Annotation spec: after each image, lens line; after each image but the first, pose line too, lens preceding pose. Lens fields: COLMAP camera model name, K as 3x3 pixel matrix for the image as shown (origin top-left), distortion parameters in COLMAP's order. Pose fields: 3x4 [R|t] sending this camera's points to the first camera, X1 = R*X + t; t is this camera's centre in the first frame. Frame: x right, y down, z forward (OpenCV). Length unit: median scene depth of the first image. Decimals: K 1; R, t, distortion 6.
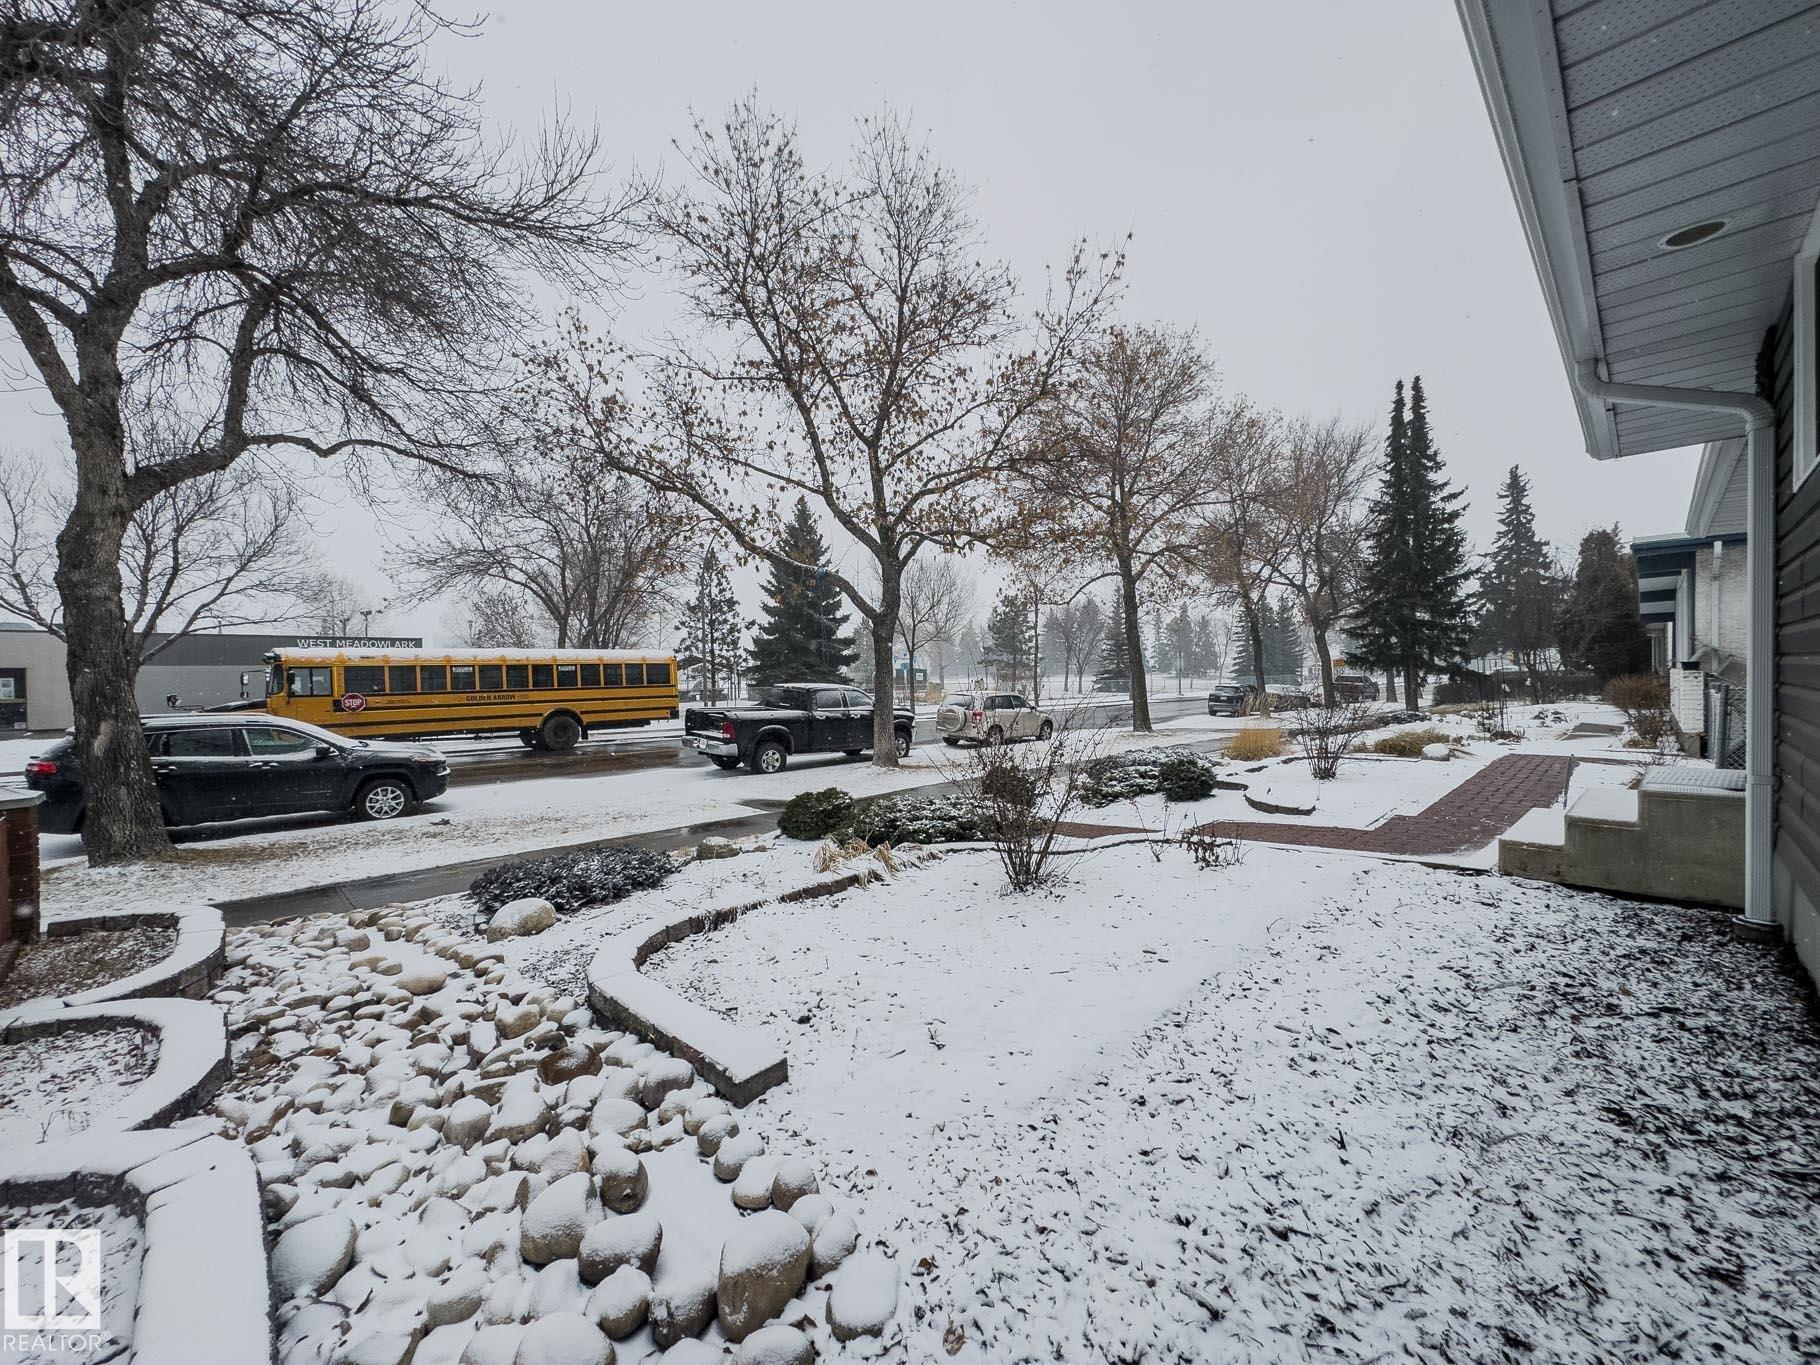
lens RADIAL K [[723.0, 0, 910.0], [0, 723.0, 682.5], [0, 0, 1]] dist [-0.001325, -0.000111]
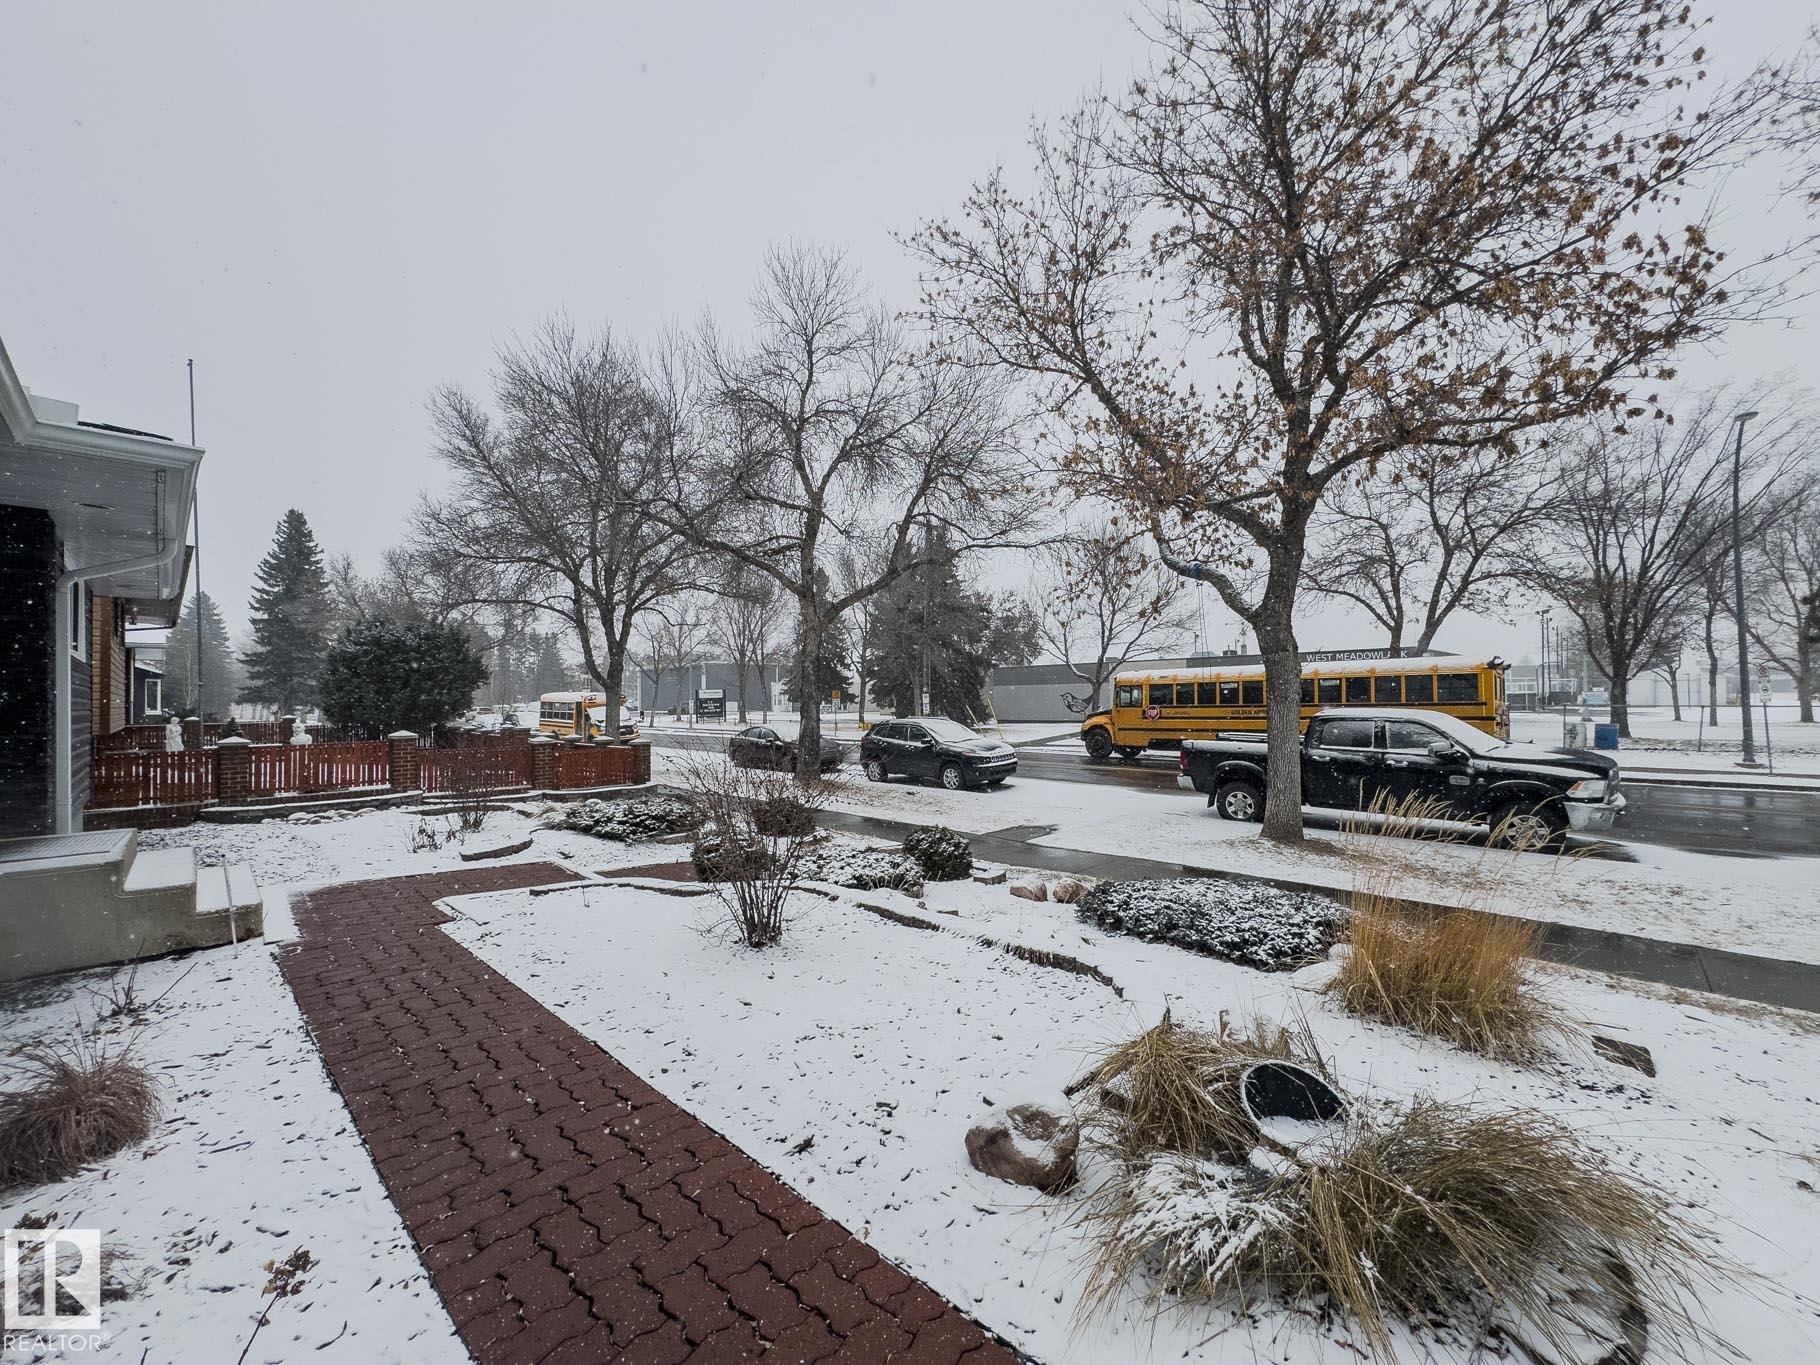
lens RADIAL K [[739.4, 0, 910.0], [0, 739.4, 682.5], [0, 0, 1]] dist [-0.003552, -0.000378]
pose [[0.021983, -0.001582, -0.999757, 0.419519], [-0.008924, 0.999959, -0.001778, -0.012956], [0.999719, 0.008961, 0.021968, 0.494519]]
